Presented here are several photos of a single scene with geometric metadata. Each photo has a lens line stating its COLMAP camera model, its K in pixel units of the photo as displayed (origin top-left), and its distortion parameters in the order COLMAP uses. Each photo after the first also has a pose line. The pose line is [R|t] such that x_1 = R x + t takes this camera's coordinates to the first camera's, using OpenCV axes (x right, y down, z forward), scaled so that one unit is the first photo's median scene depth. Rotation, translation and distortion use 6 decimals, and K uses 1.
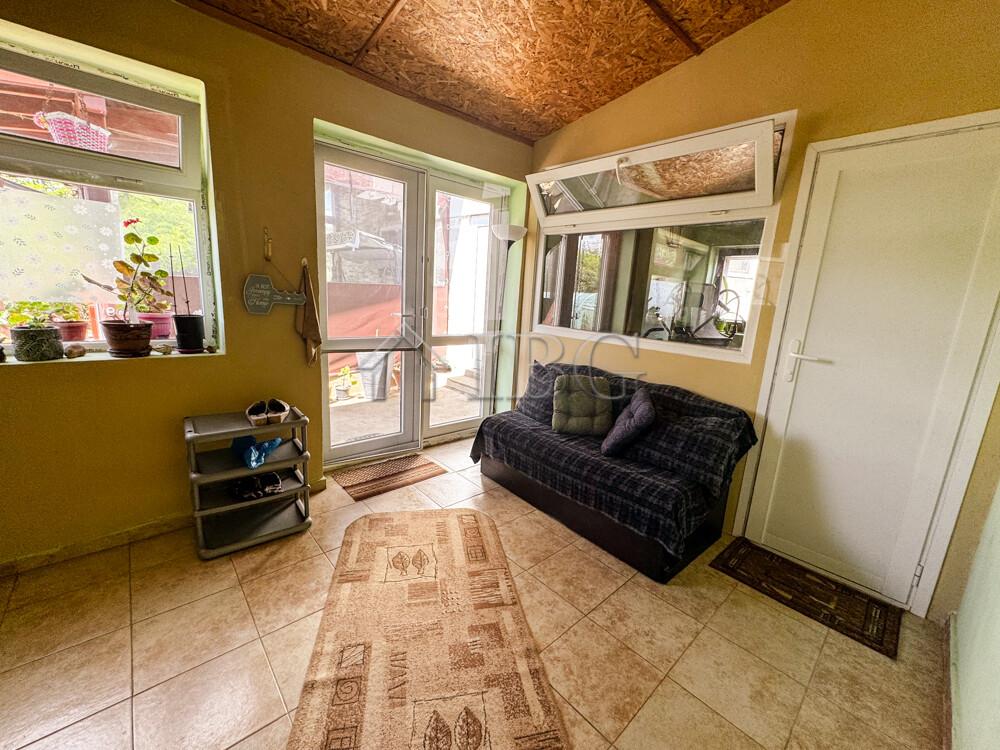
lens RADIAL K [[404.9, 0, 499.3], [0, 404.9, 375.0], [0, 0, 1]] dist [-0.001647, 0.000090]
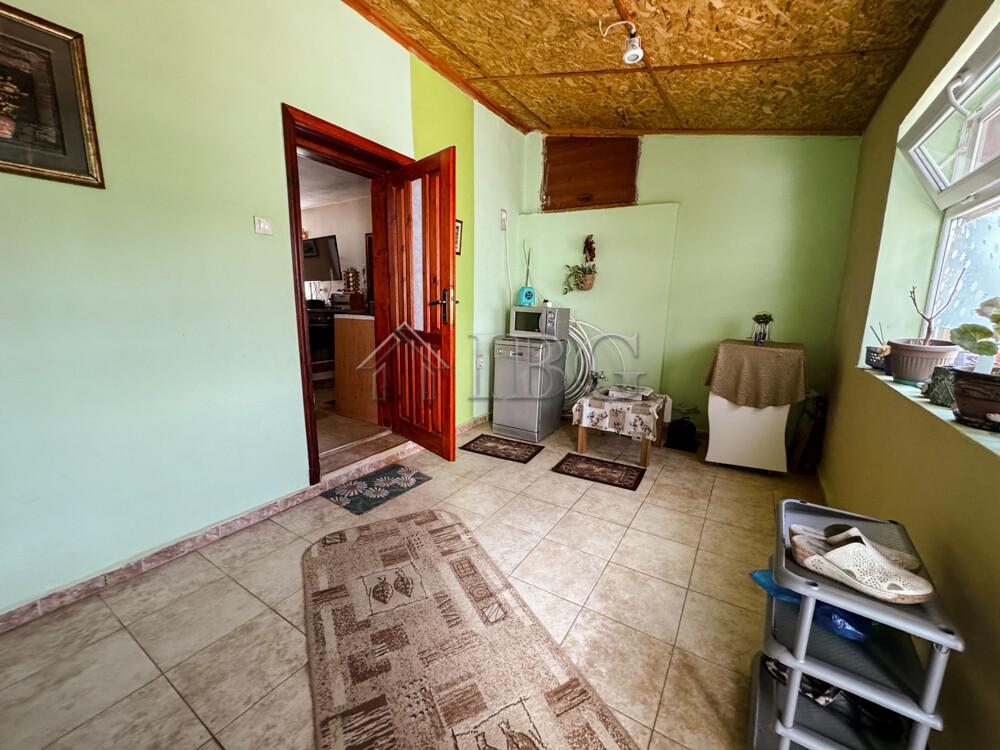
lens RADIAL K [[404.9, 0, 500.8], [0, 404.9, 374.9], [0, 0, 1]] dist [-0.001647, 0.000090]
pose [[-0.960729, -0.030075, -0.275855, -0.050376], [-0.129670, 0.927550, 0.350480, -0.306623], [0.245329, 0.372487, -0.895024, 1.741063]]
